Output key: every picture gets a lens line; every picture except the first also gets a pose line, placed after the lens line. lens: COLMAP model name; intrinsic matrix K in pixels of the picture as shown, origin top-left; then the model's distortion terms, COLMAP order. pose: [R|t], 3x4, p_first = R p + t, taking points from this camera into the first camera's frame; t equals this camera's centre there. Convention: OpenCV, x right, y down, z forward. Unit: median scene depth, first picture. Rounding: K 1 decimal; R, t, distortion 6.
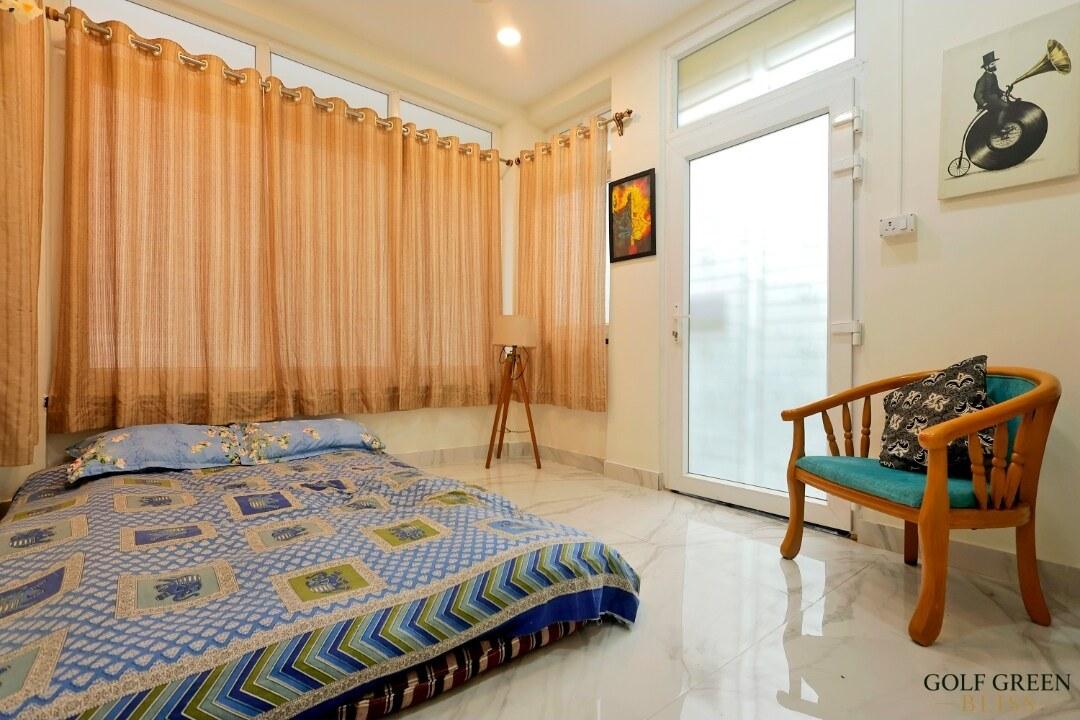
lens RADIAL K [[522.3, 0, 553.5], [0, 522.3, 381.2], [0, 0, 1]] dist [0.000708, 0.000706]
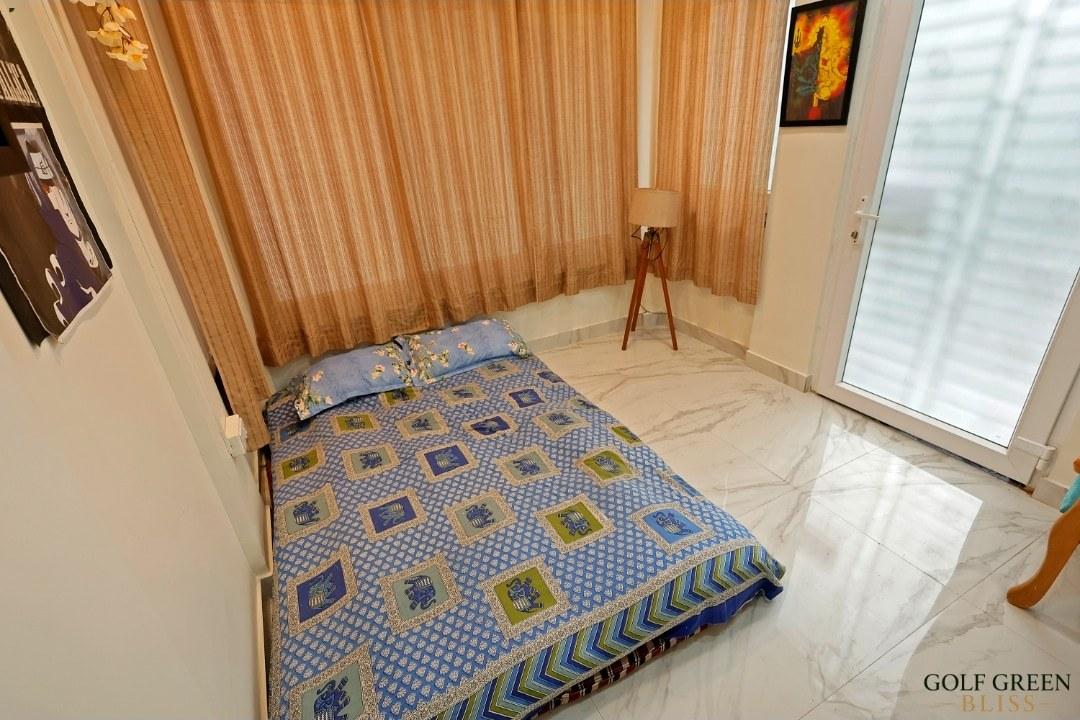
lens RADIAL K [[522.3, 0, 539.0], [0, 522.3, 369.9], [0, 0, 1]] dist [0.000708, 0.000706]
pose [[0.971233, 0.033275, -0.235794, -0.050530], [0.077324, 0.892465, 0.444440, -0.294063], [0.225227, -0.449887, 0.864219, 0.067454]]
